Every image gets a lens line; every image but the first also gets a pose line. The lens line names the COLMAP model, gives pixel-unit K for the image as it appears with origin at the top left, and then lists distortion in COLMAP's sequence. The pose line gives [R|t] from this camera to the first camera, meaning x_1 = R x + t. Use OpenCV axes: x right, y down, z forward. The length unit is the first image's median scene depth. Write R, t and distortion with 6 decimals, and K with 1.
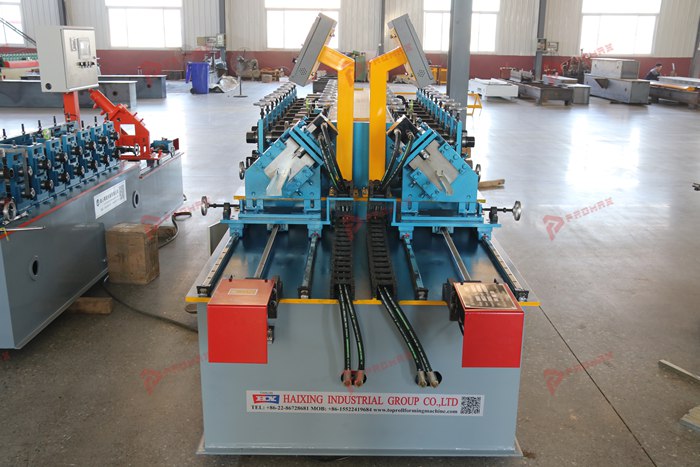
lens RADIAL K [[667.5, 0, 345.2], [0, 667.5, 230.5], [0, 0, 1]] dist [-0.009458, 0.000000]
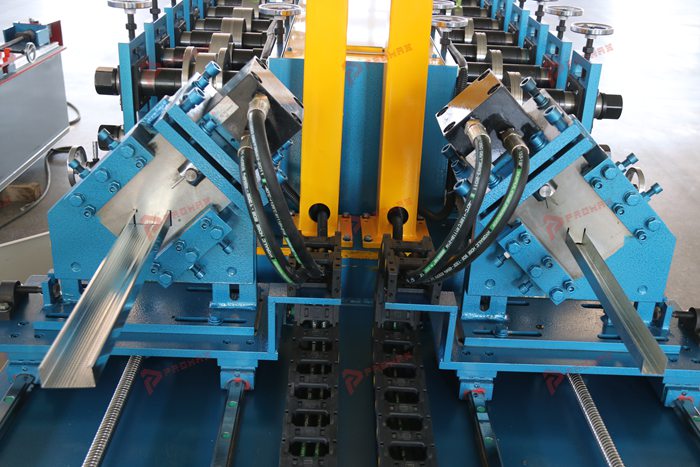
lens RADIAL K [[821.2, 0, 350.8], [0, 821.2, 237.1], [0, 0, 1]] dist [-0.013242, 0.000000]
pose [[0.999271, 0.024014, 0.029678, 0.003379], [-0.028054, 0.989143, 0.144253, -0.144776], [-0.025892, -0.144981, 0.989096, 0.551504]]
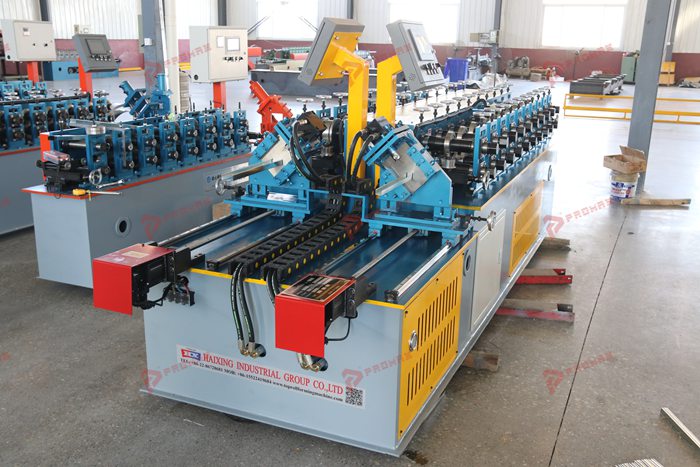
lens RADIAL K [[667.5, 0, 344.9], [0, 667.5, 232.5], [0, 0, 1]] dist [-0.009458, 0.000000]
pose [[0.925027, 0.116926, -0.361460, 0.420622], [-0.114138, 0.993038, 0.029135, -0.017109], [0.362350, 0.014305, 0.931932, 0.015714]]
